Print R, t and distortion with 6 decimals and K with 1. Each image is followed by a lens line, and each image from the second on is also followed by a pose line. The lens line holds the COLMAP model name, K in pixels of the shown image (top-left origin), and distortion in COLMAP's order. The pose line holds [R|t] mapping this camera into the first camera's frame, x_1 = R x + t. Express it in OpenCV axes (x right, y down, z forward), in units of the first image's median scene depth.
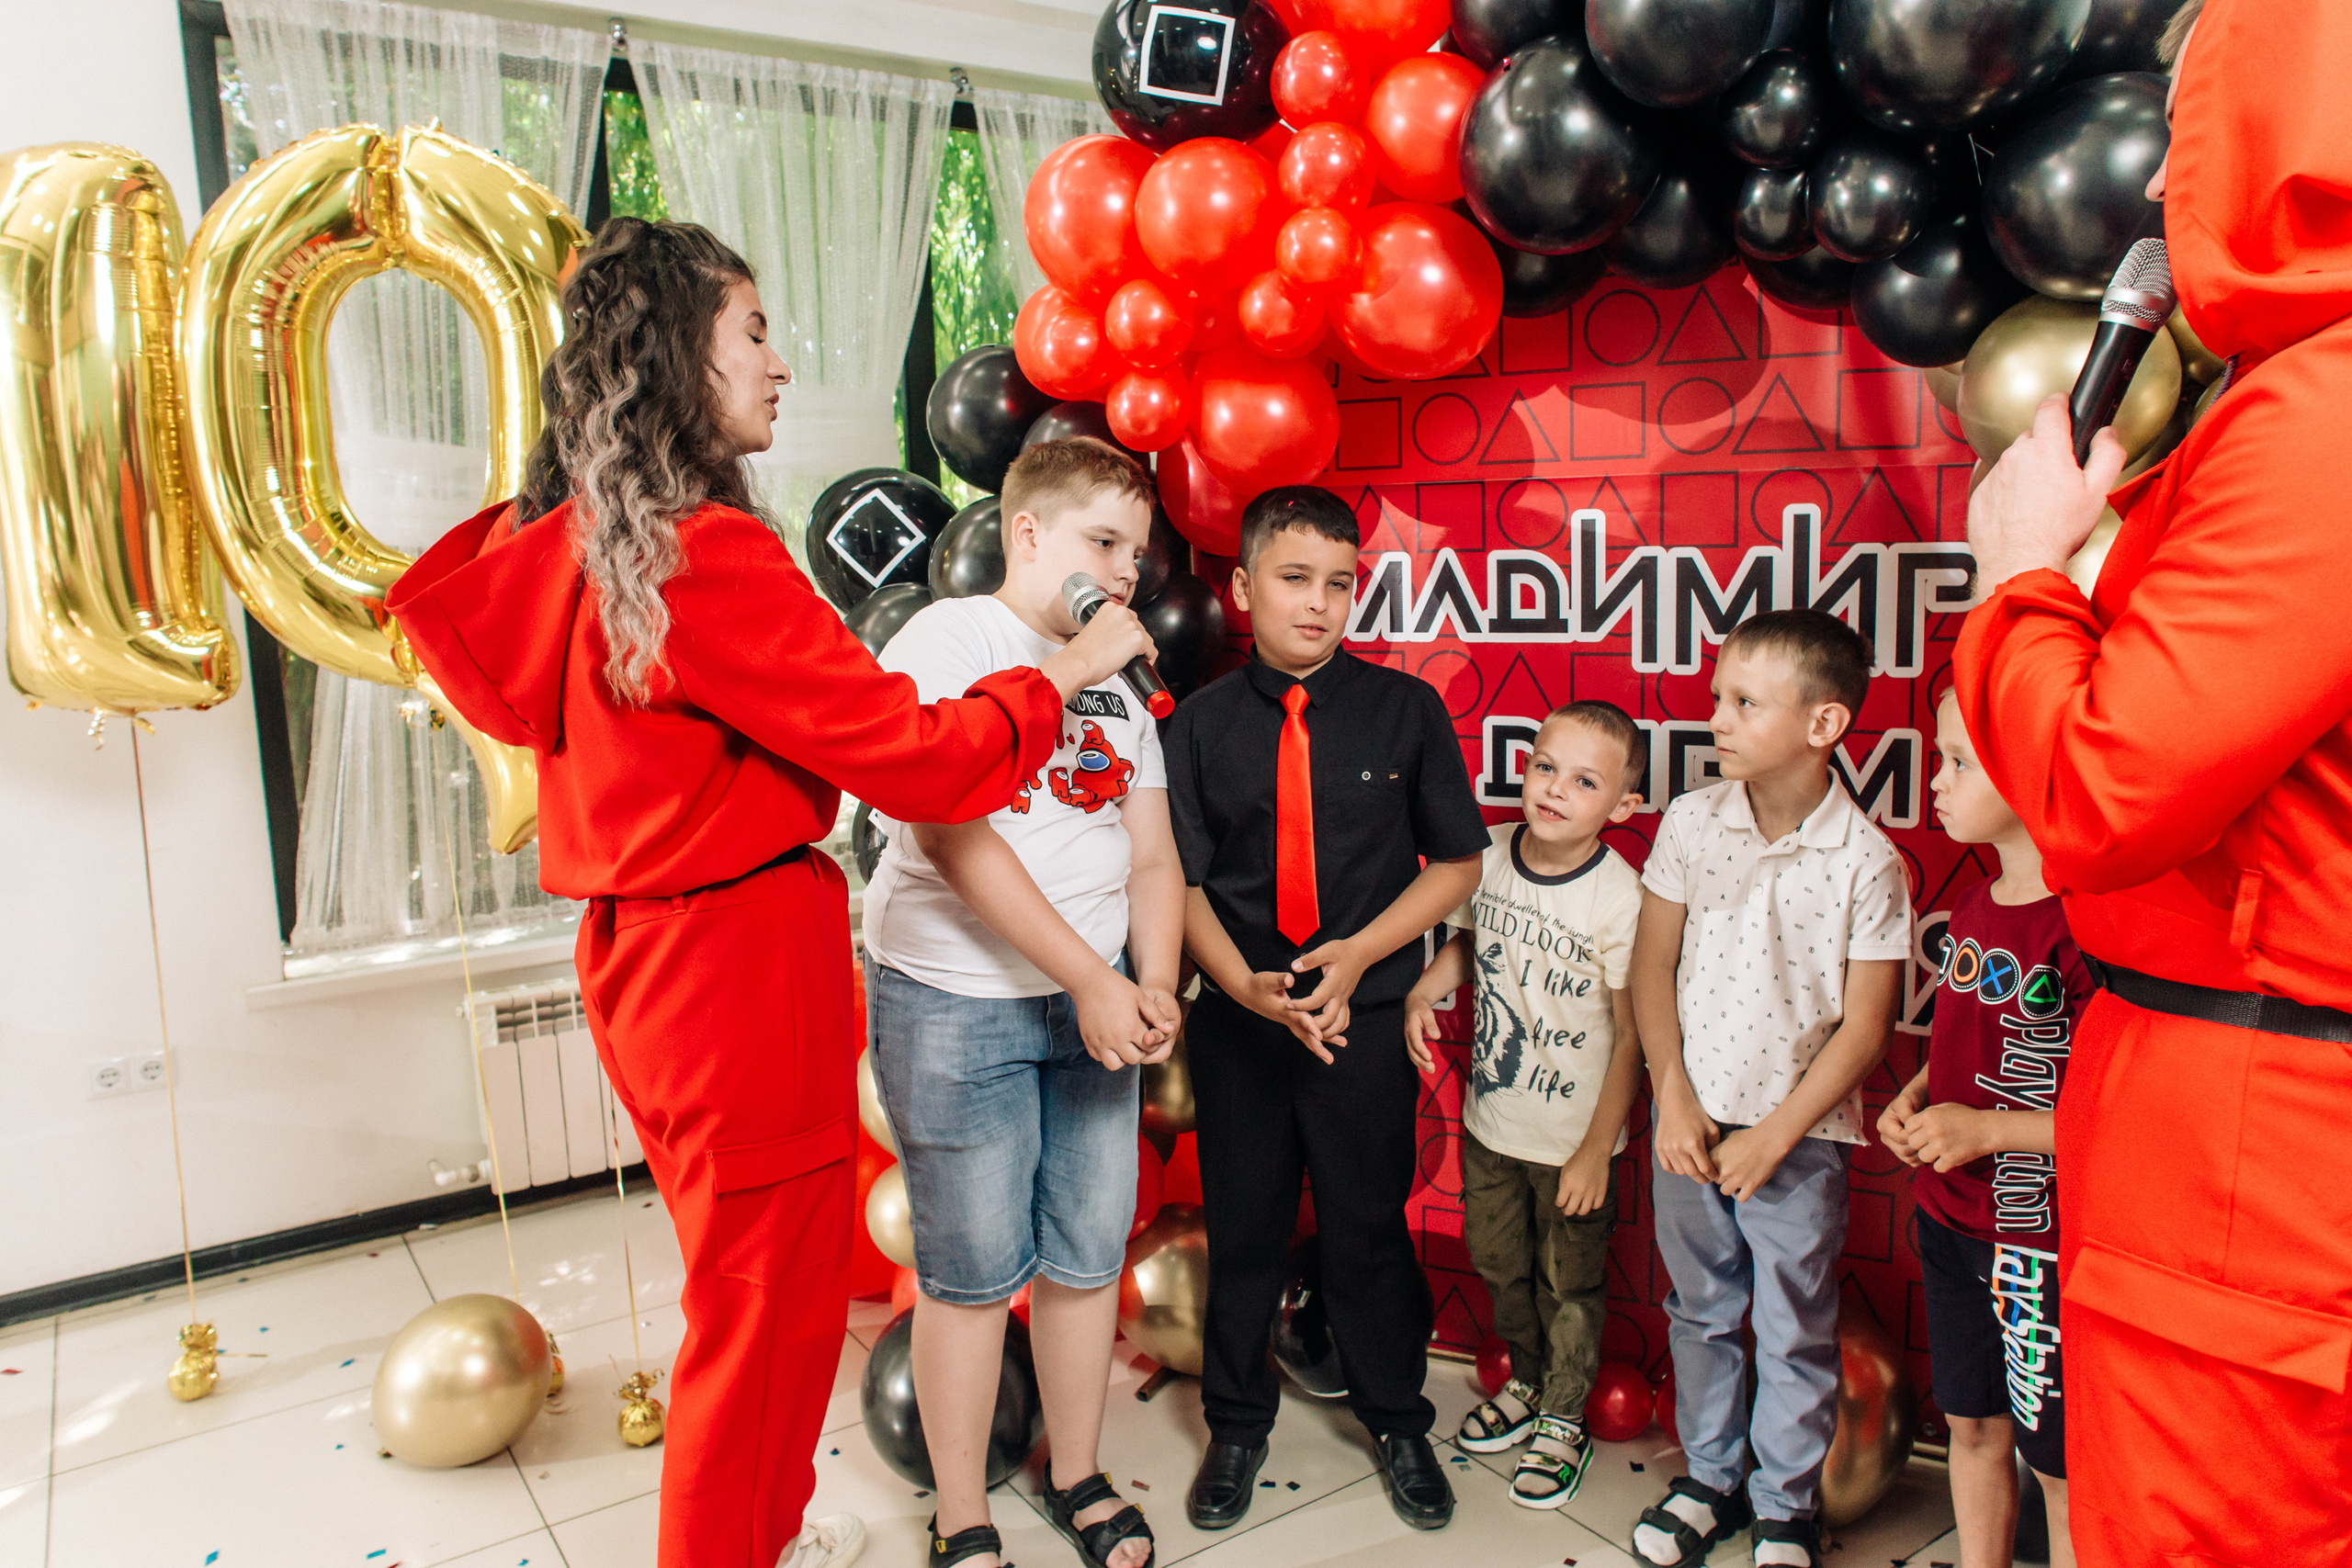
lens RADIAL K [[1627.6, 0, 1176.0], [0, 1627.6, 784.0], [0, 0, 1]] dist [-0.010552, -0.004735]
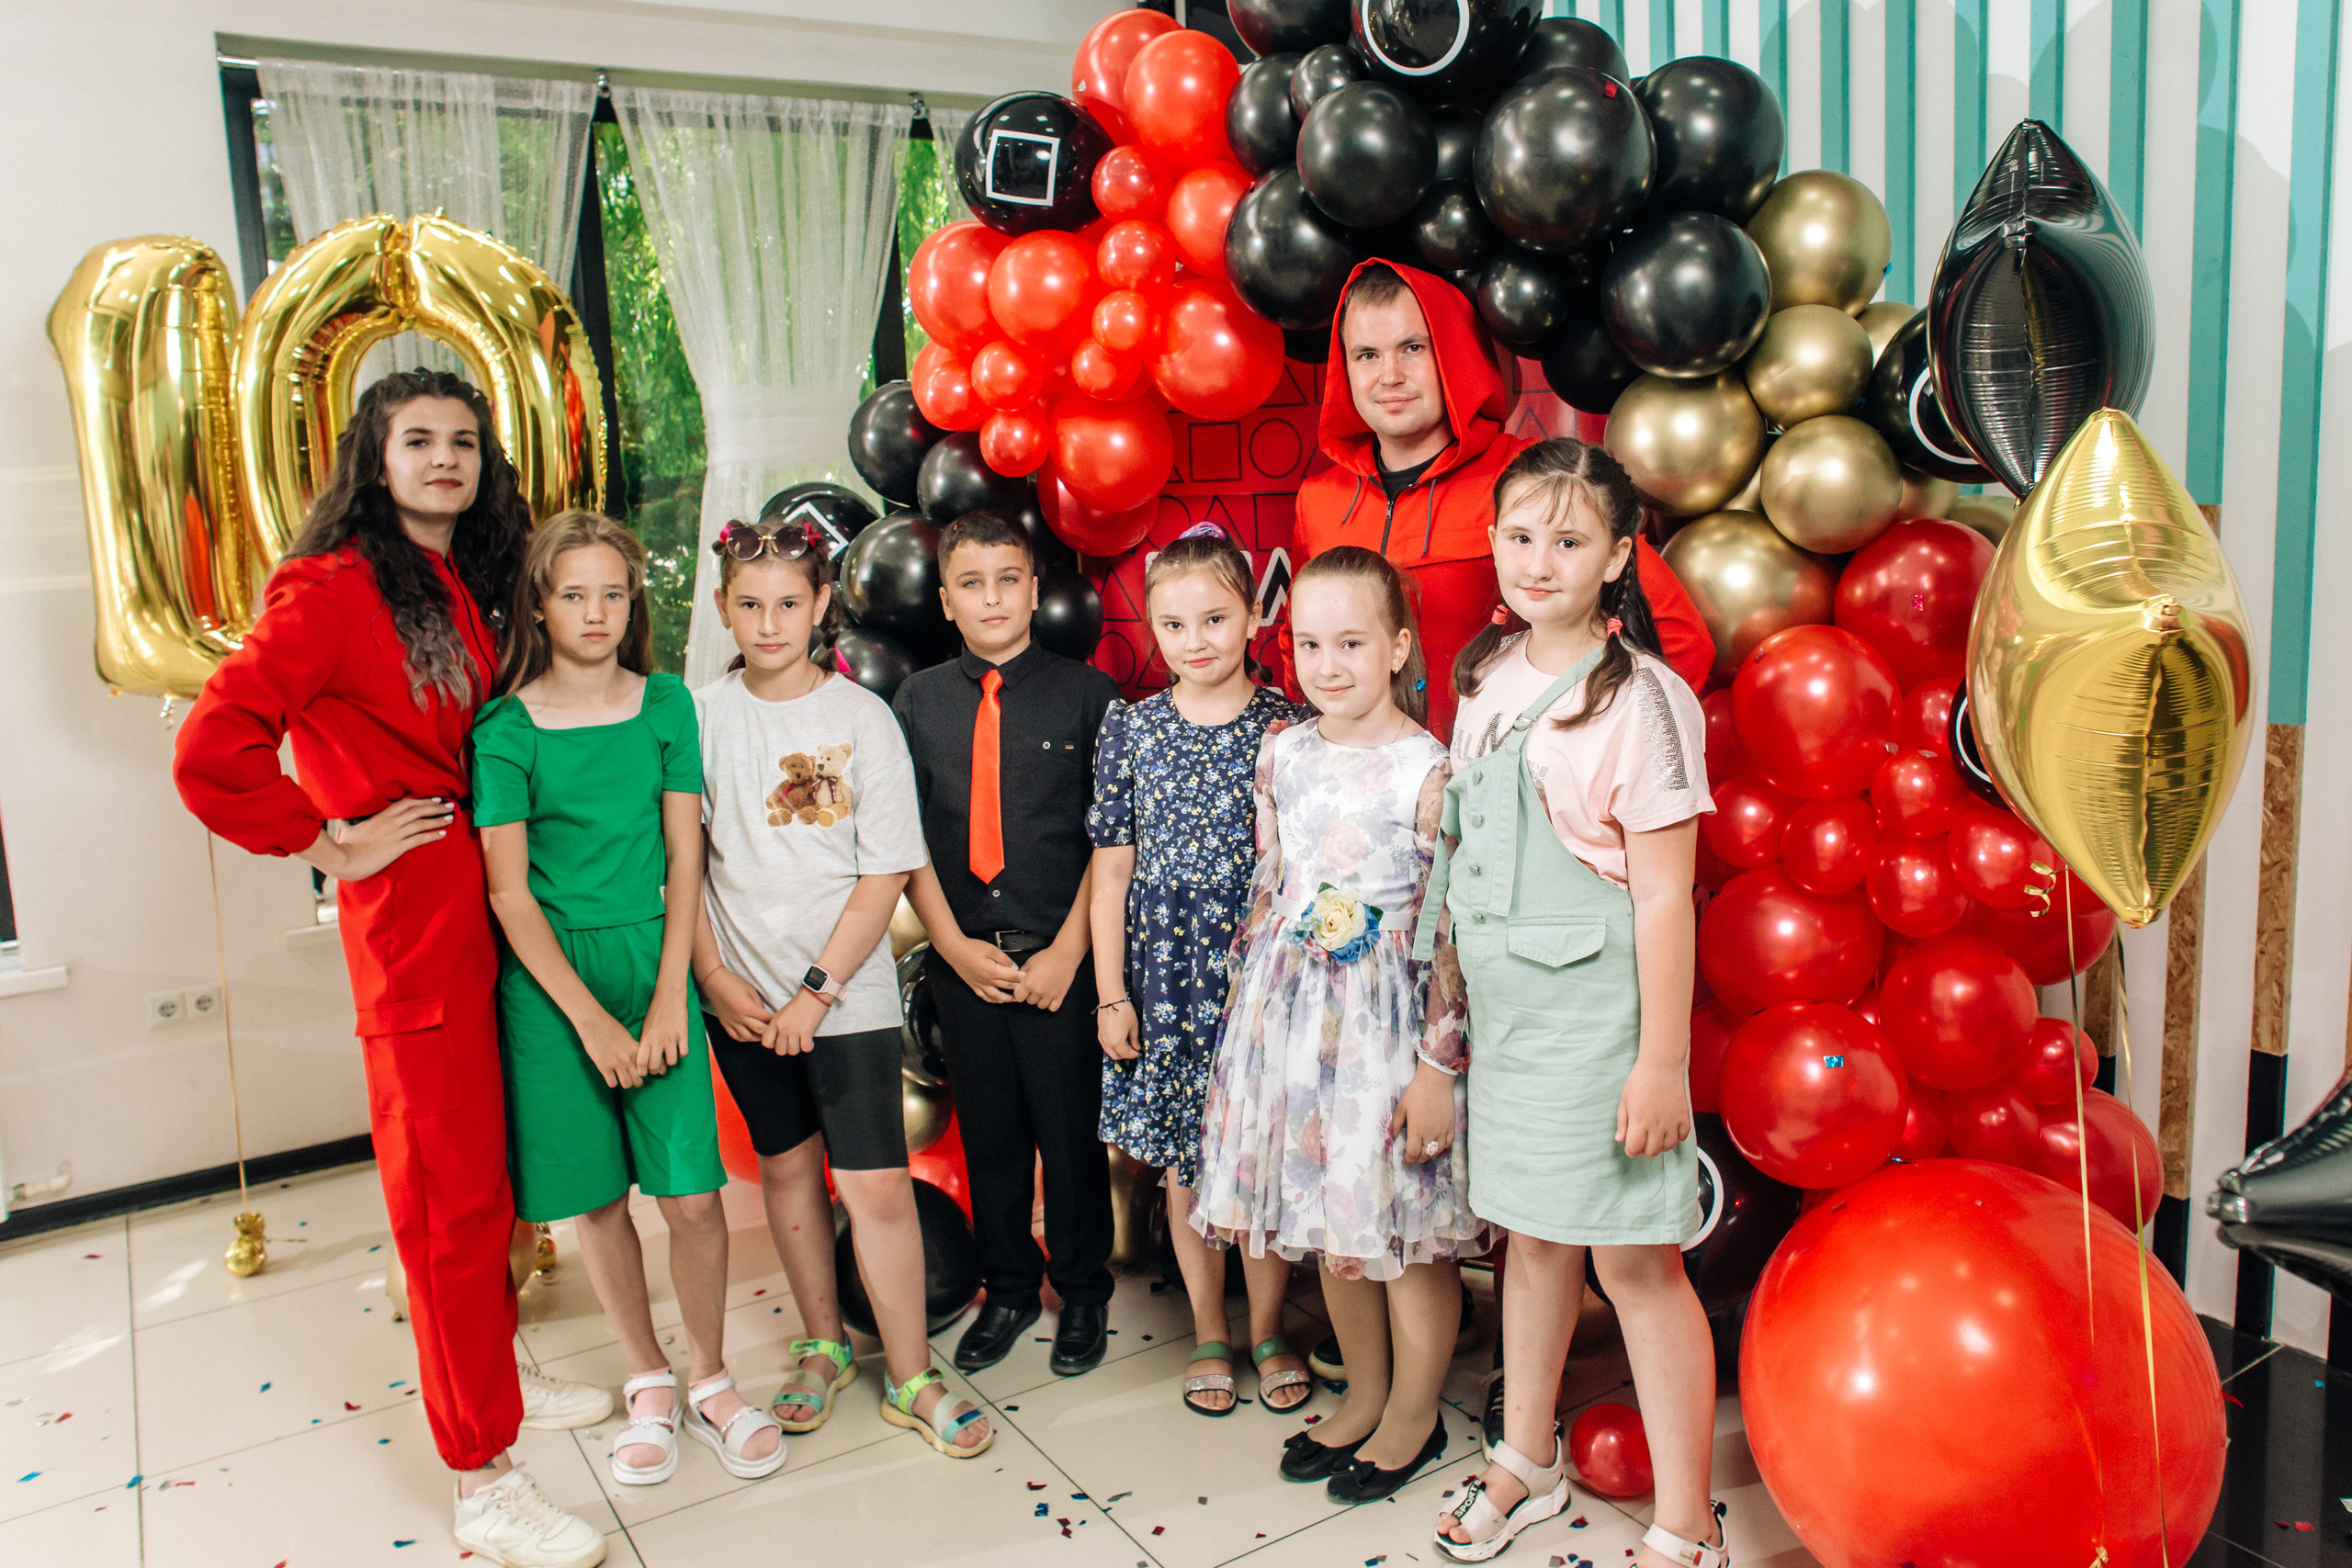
lens RADIAL K [[1816.3, 0, 1172.4], [0, 1816.3, 738.4], [0, 0, 1]] dist [0.005703, 0.006658]
pose [[0.998491, -0.009256, -0.054134, 0.162019], [0.008924, 0.999940, -0.006358, 0.001363], [0.054190, 0.005865, 0.998513, -0.330408]]
